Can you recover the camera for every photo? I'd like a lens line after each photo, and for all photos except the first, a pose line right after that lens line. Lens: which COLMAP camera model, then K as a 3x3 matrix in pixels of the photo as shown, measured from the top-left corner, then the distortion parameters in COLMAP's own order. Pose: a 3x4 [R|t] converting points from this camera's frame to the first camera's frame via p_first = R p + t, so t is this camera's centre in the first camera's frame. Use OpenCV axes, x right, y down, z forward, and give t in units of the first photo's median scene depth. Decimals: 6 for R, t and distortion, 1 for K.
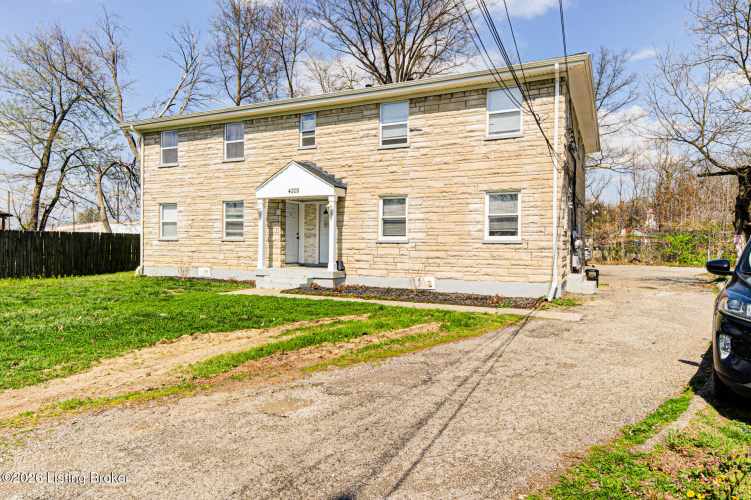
lens RADIAL K [[494.3, 0, 372.9], [0, 494.3, 250.7], [0, 0, 1]] dist [0.029309, -0.000621]
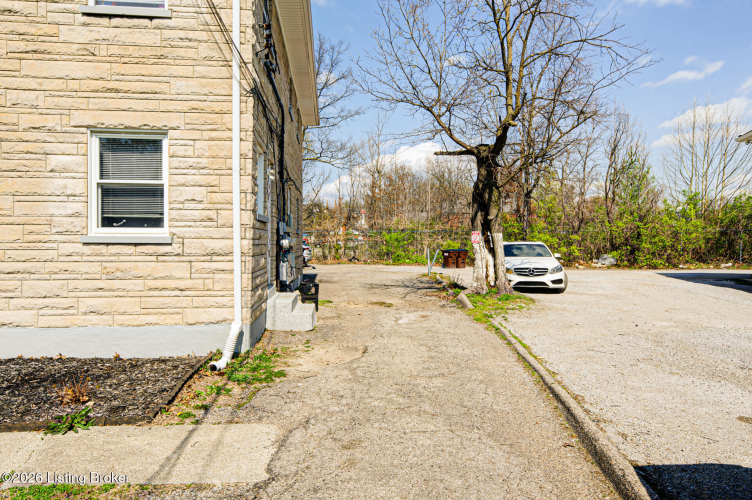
lens RADIAL K [[495.0, 0, 374.9], [0, 495.0, 249.0], [0, 0, 1]] dist [0.029309, -0.000621]
pose [[0.859354, -0.008257, 0.511315, 0.212811], [0.007441, 0.999966, 0.003642, -0.009324], [-0.511328, 0.000675, 0.859386, 0.463742]]
